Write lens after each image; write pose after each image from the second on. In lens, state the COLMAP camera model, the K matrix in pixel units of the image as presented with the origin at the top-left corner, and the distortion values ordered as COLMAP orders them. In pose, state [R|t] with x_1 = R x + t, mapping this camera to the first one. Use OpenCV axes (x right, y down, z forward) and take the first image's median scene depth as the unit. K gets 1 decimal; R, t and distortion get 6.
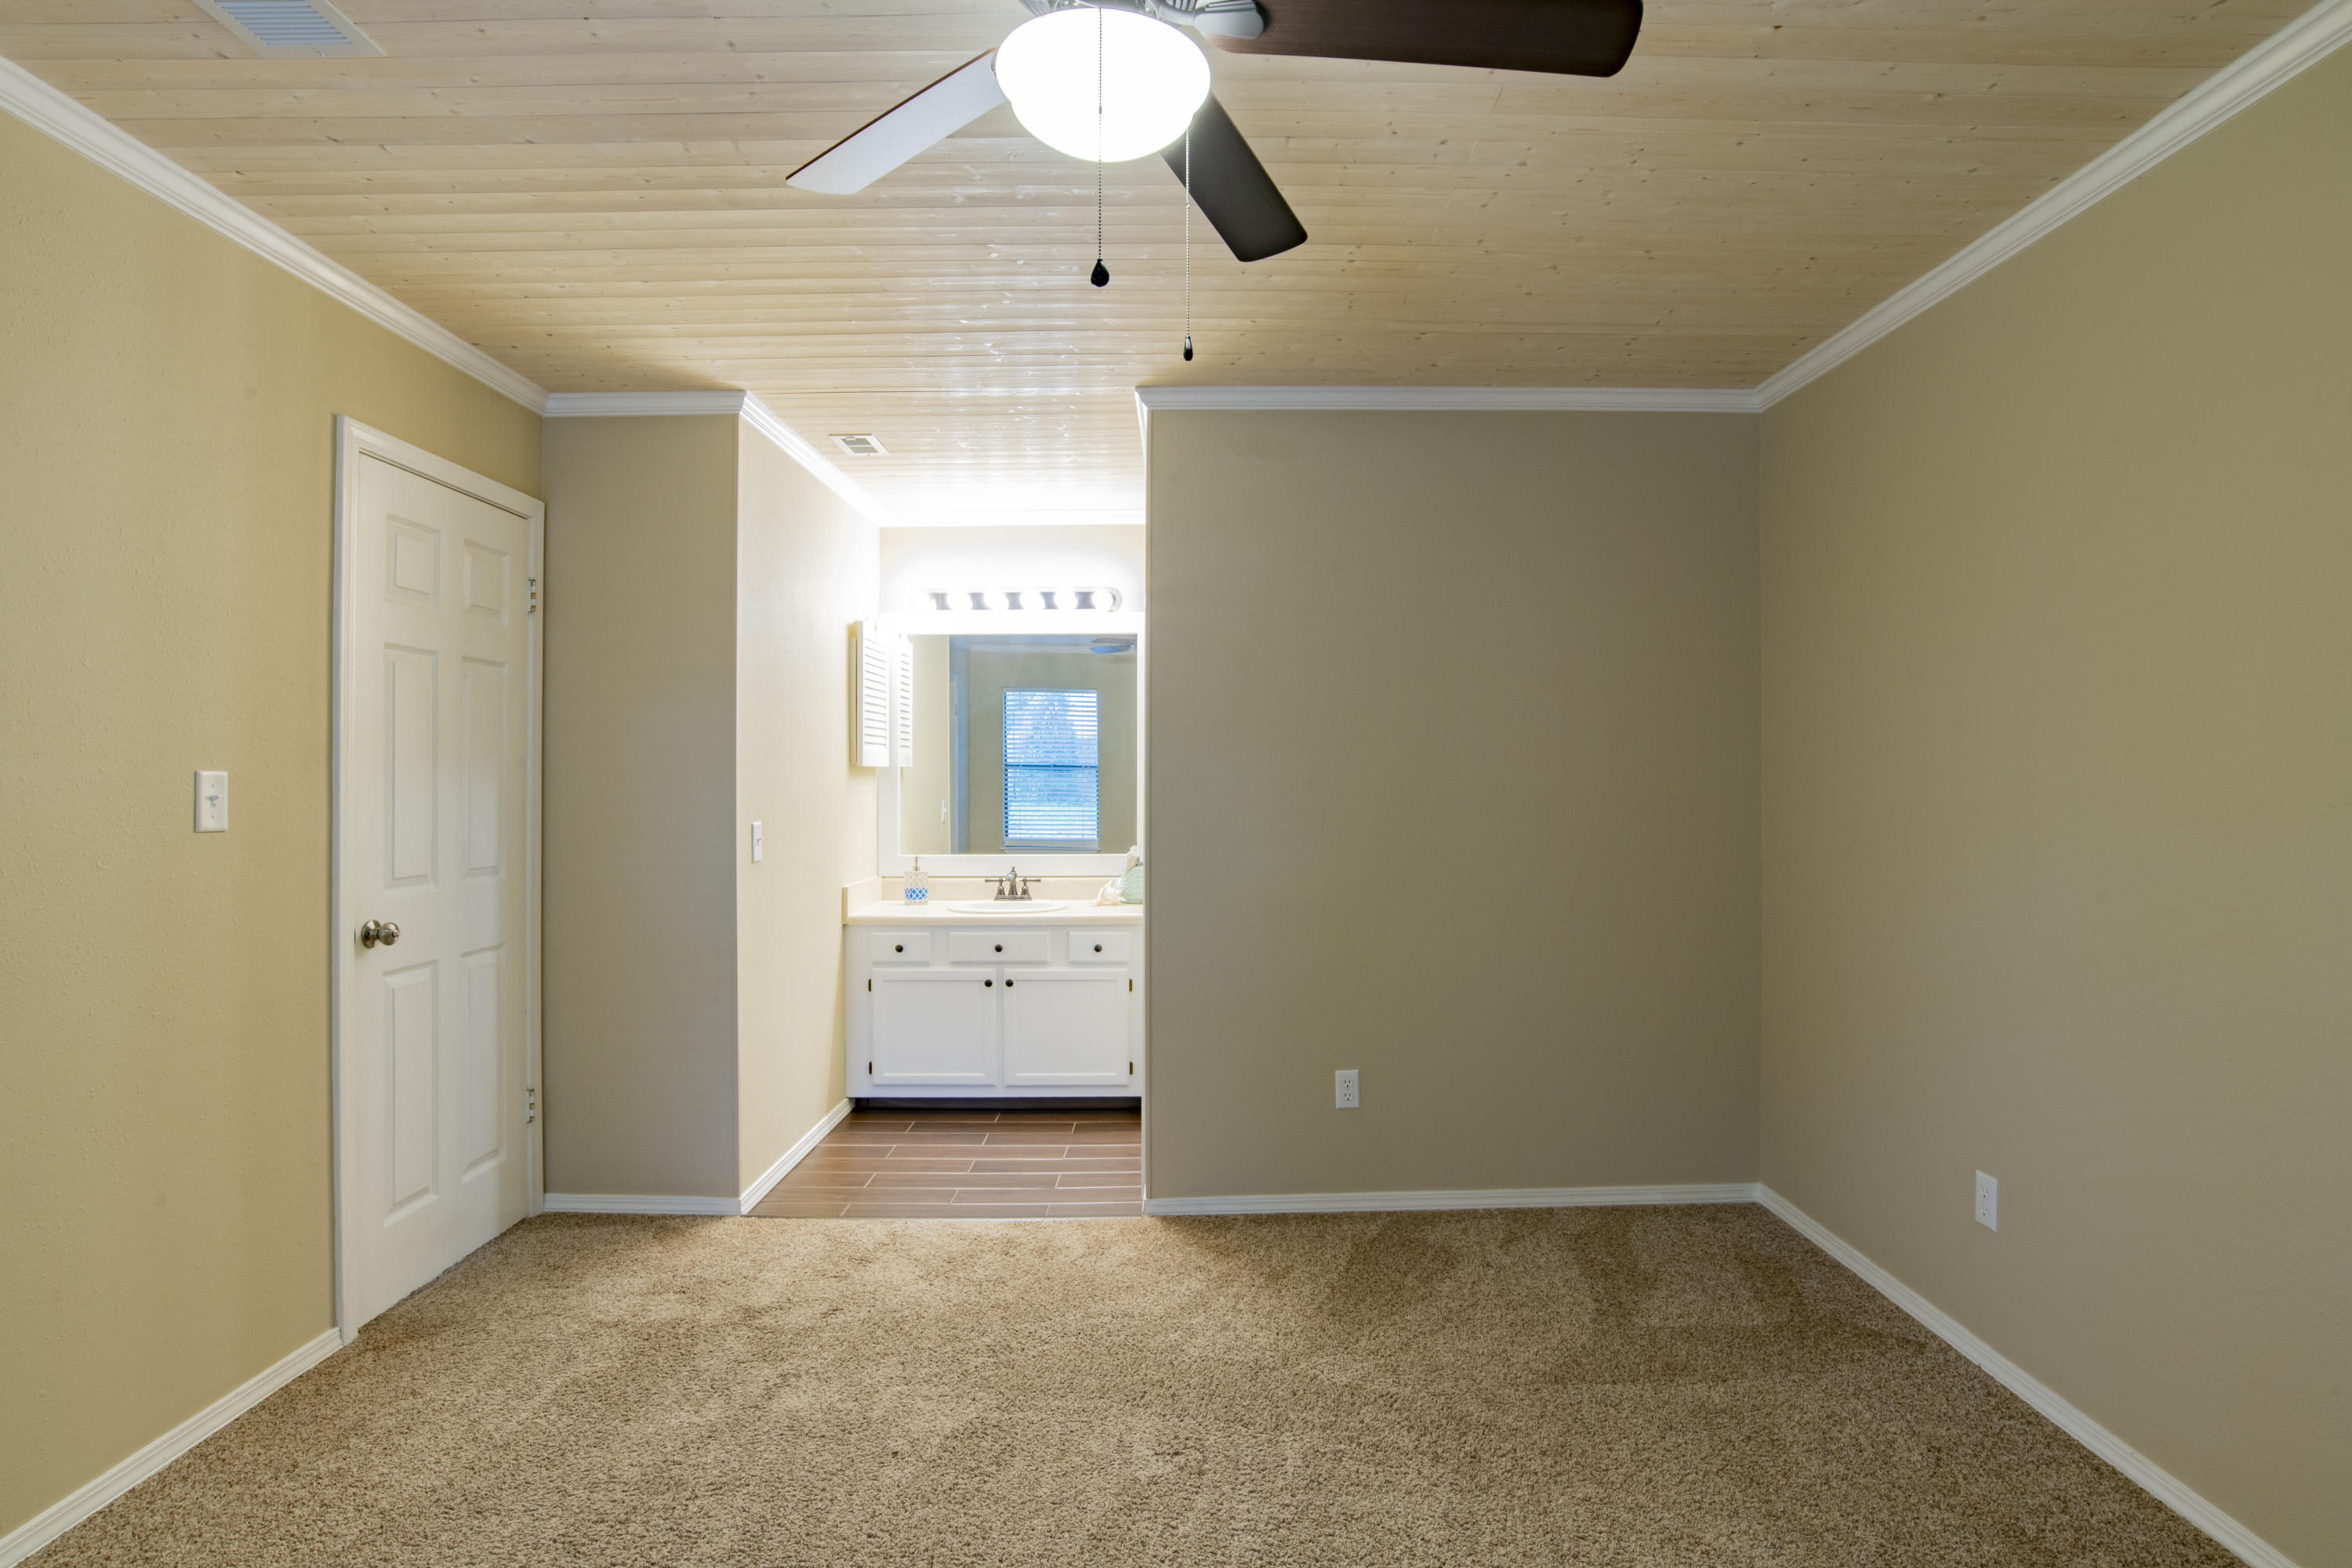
lens RADIAL K [[1239.9, 0, 1182.9], [0, 1239.9, 787.0], [0, 0, 1]] dist [-0.073539, 0.030023]
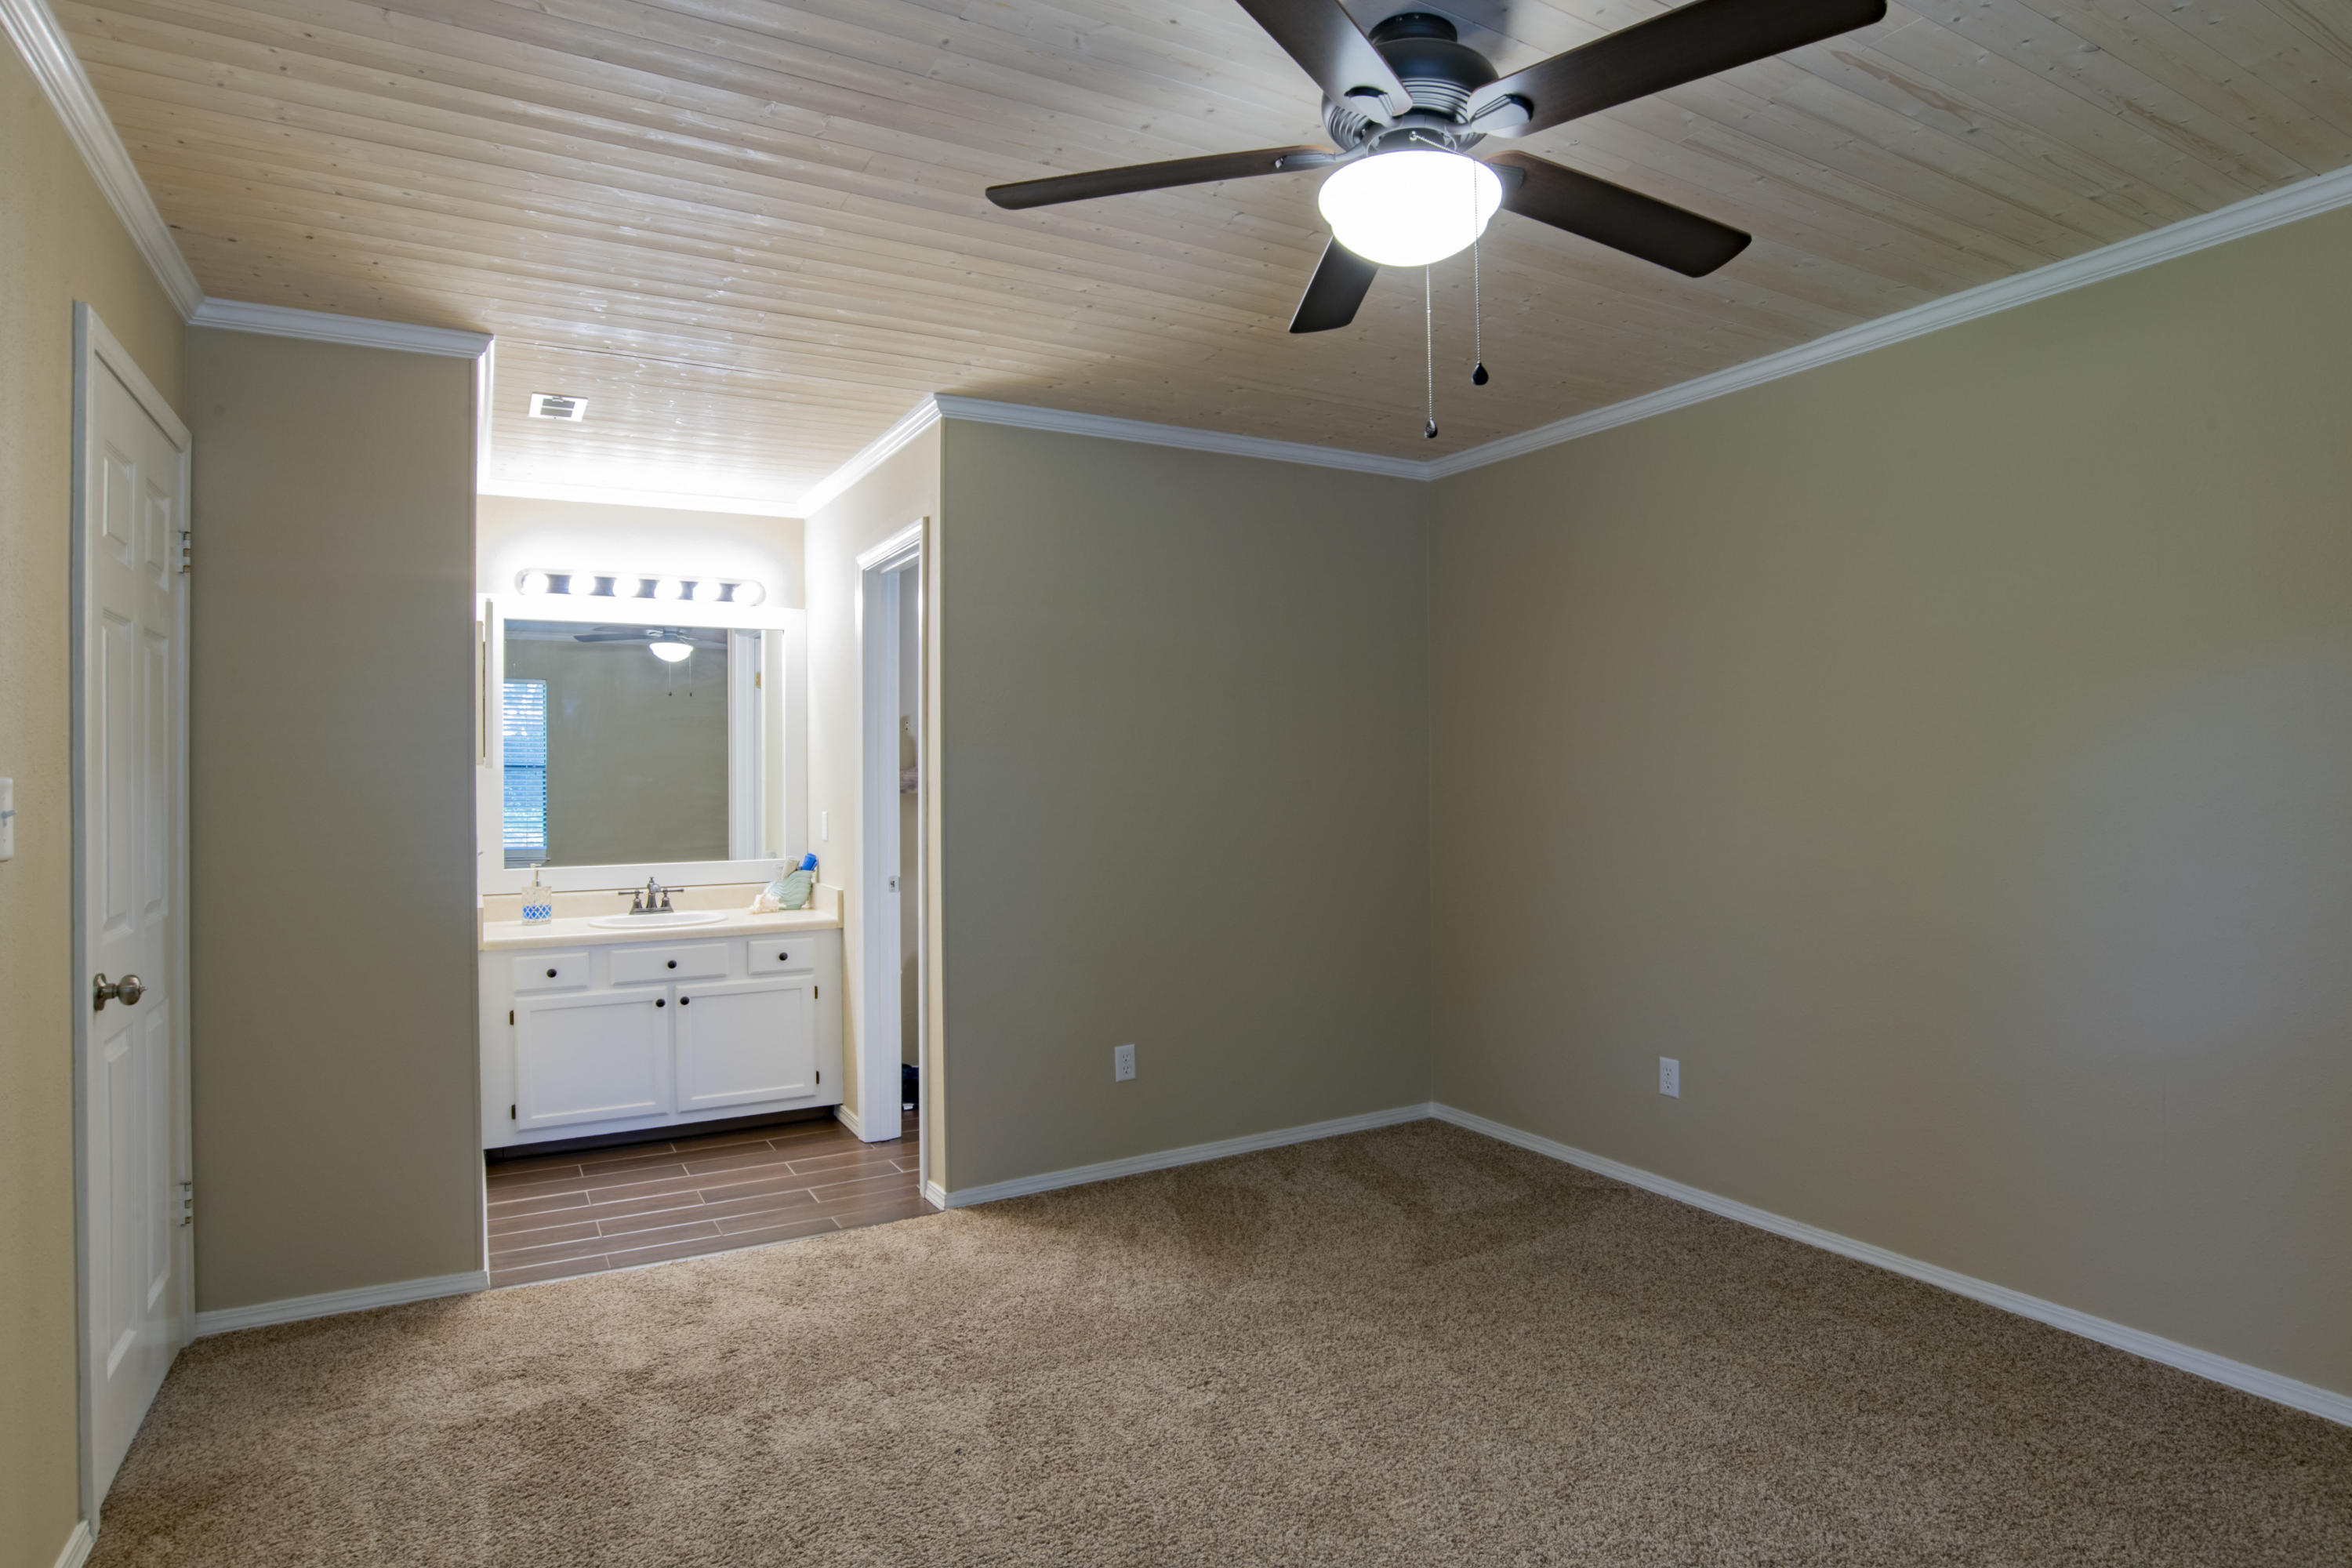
lens RADIAL K [[1239.9, 0, 1182.9], [0, 1239.9, 787.0], [0, 0, 1]] dist [-0.073539, 0.030023]
pose [[0.878103, -0.010229, 0.478363, -0.354479], [0.010223, 0.999944, 0.002616, -0.001385], [-0.478363, 0.002593, 0.878158, 0.016061]]
